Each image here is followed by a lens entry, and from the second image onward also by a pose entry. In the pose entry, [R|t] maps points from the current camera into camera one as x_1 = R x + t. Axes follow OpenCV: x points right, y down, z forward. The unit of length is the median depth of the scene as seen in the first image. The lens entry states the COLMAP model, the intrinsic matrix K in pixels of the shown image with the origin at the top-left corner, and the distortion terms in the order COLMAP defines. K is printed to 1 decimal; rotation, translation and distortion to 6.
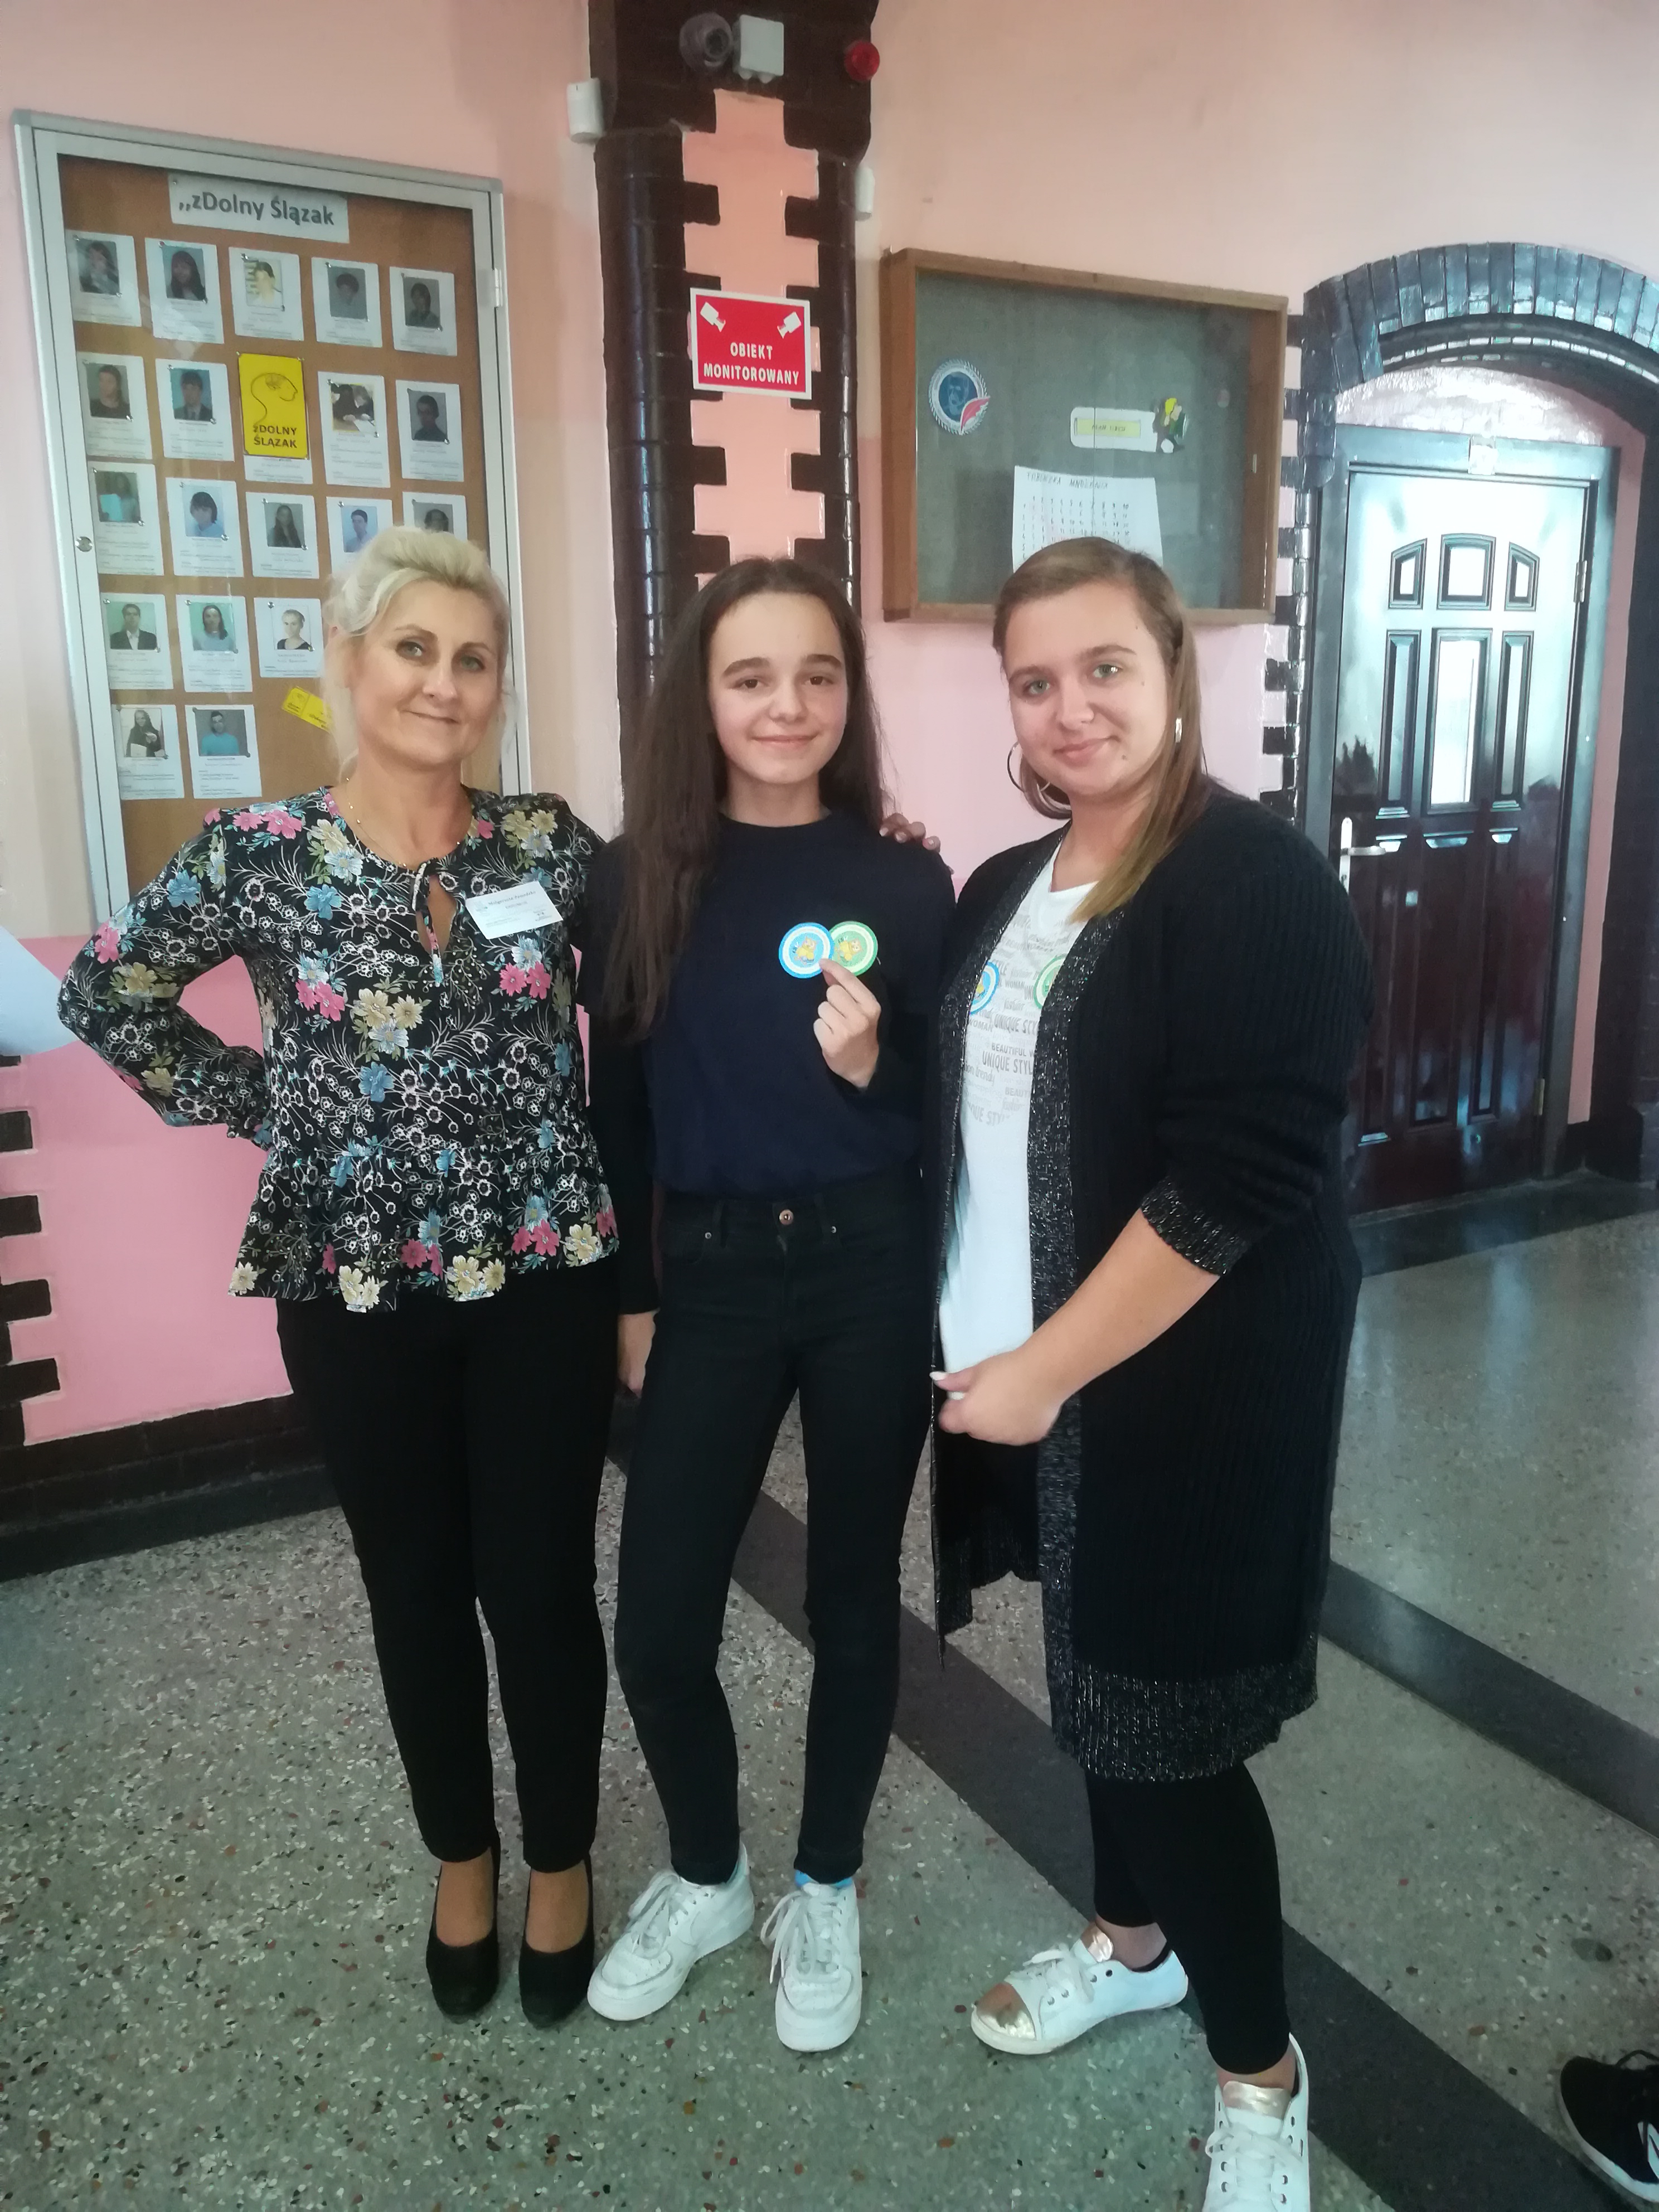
lens RADIAL K [[1773.5, 0, 799.3], [0, 1773.5, 1104.8], [0, 0, 1]] dist [0.063574, -0.081951]
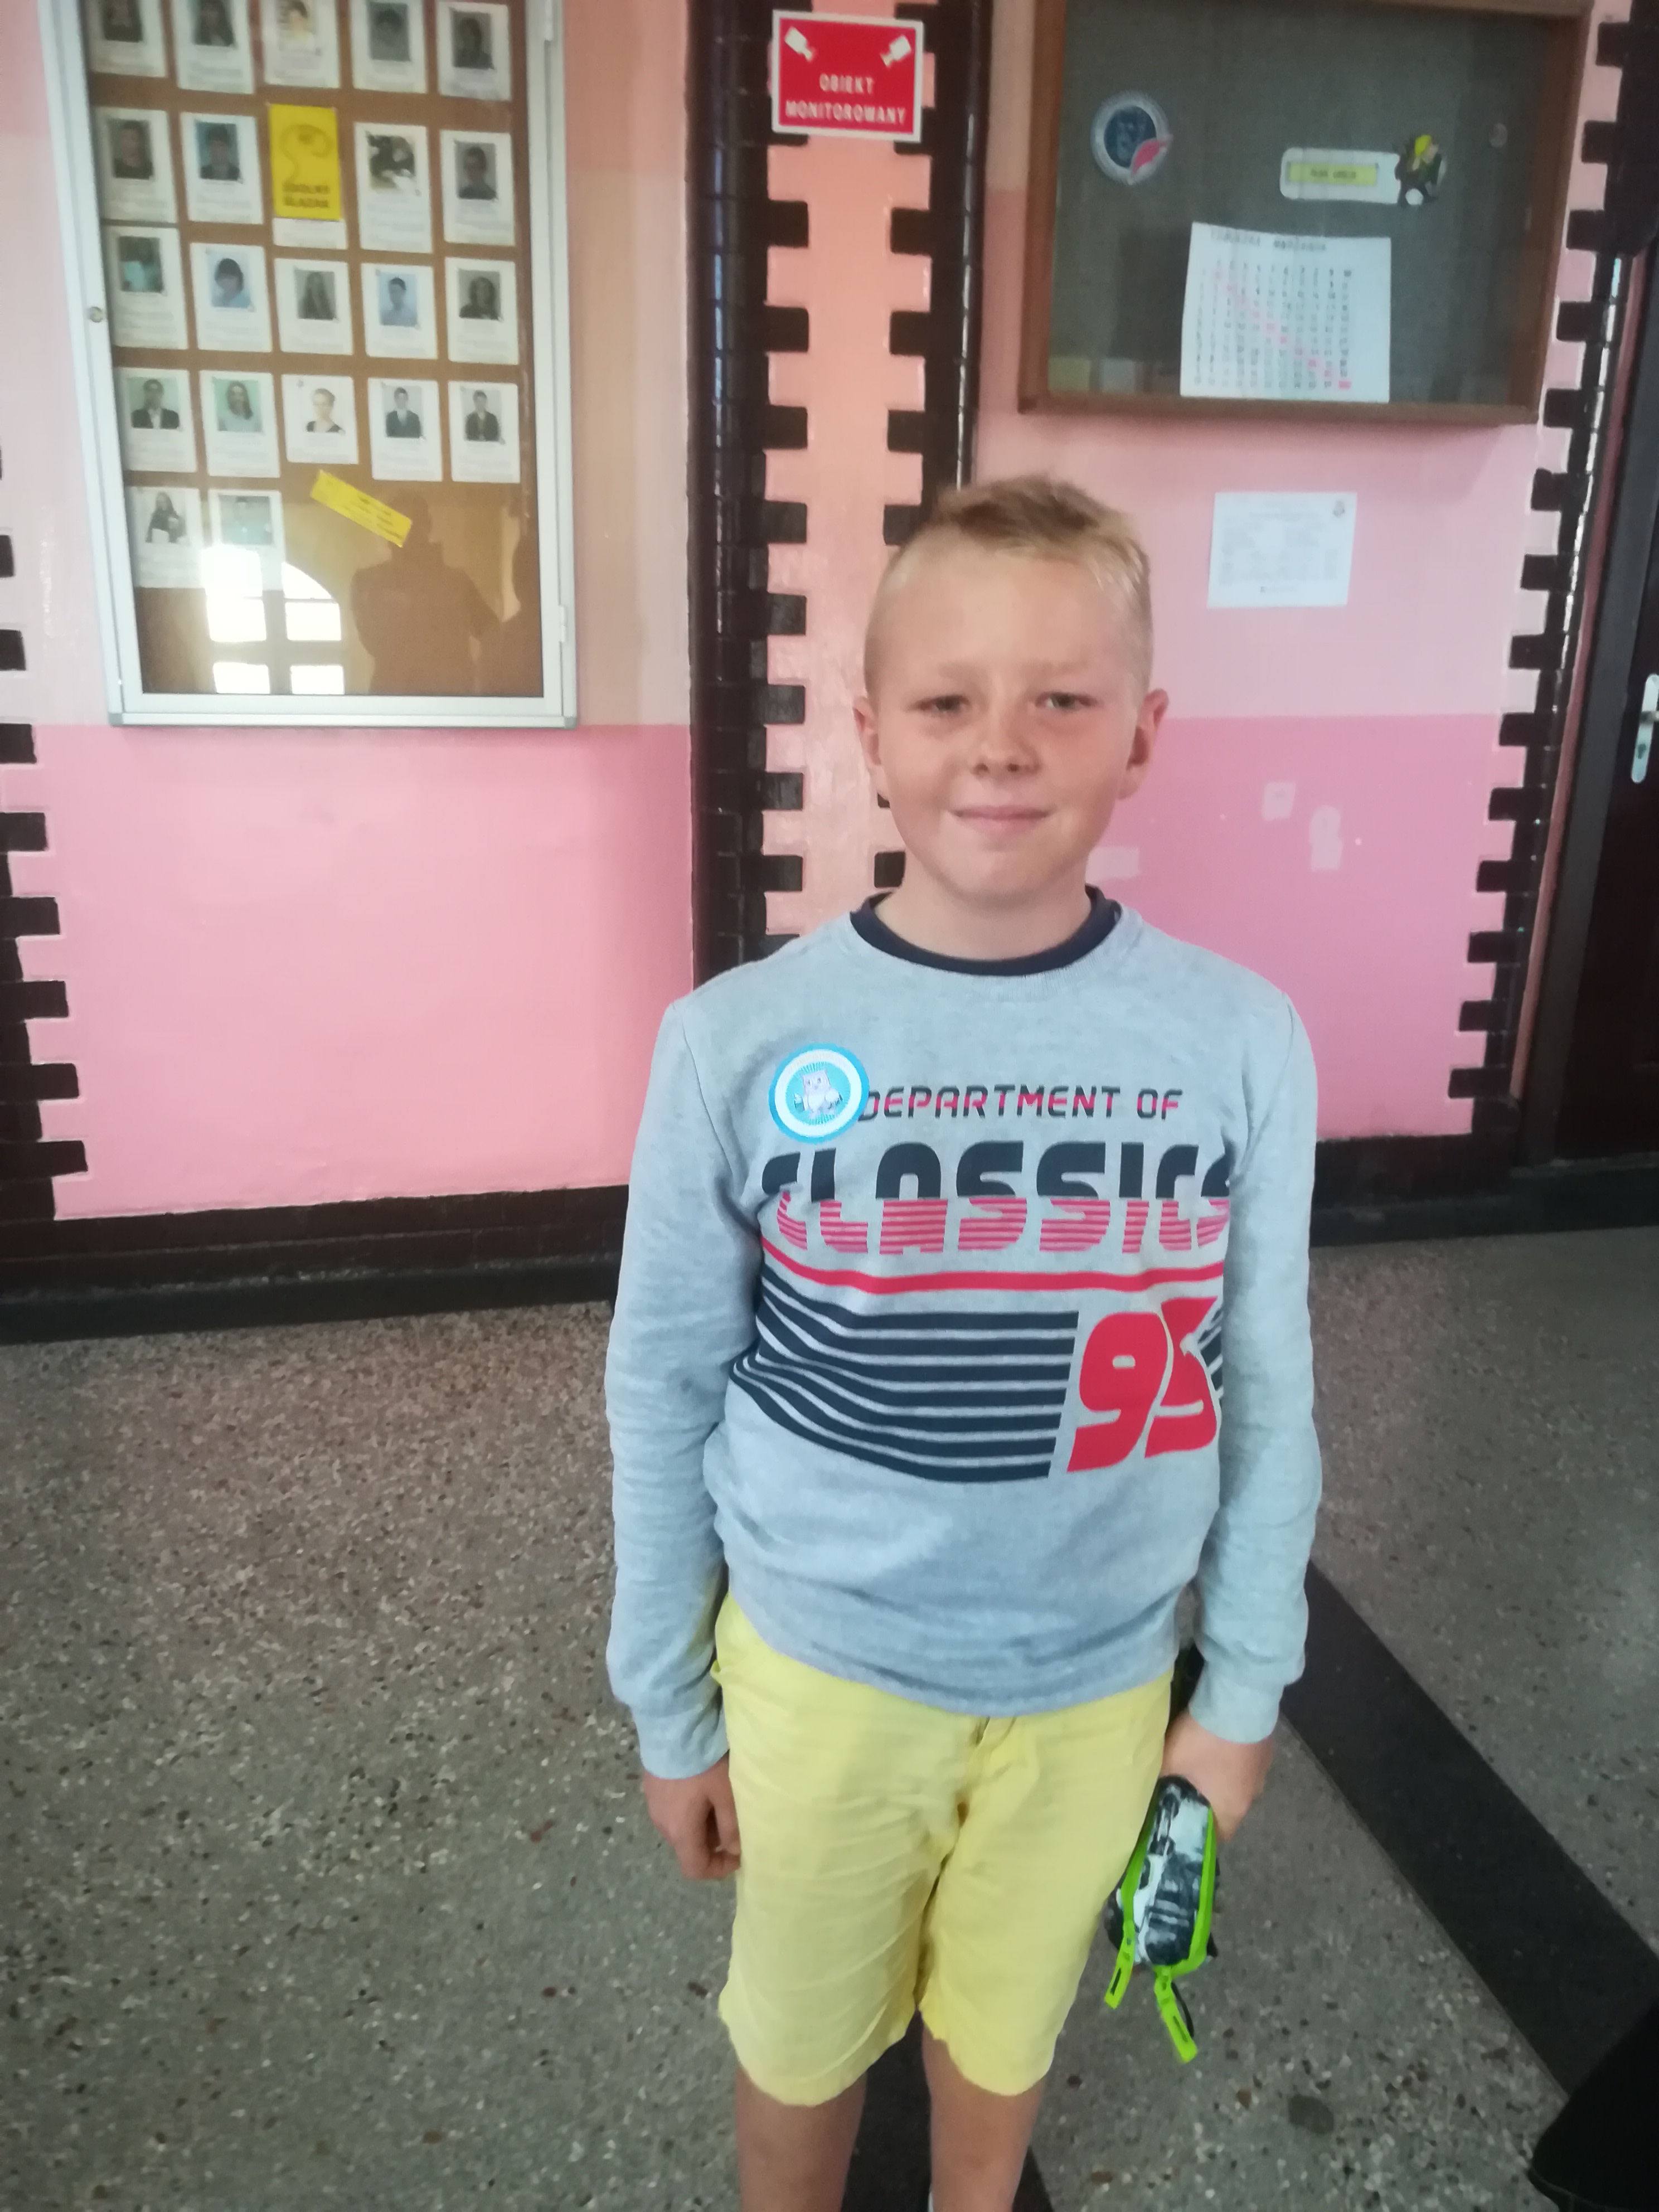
lens RADIAL K [[1773.5, 0, 799.3], [0, 1773.5, 1104.8], [0, 0, 1]] dist [0.063574, -0.081951]
pose [[0.955945, 0.117488, -0.269007, 0.255298], [-0.091429, 0.989995, 0.107474, -0.027201], [0.278943, -0.078144, 0.957123, 0.135162]]
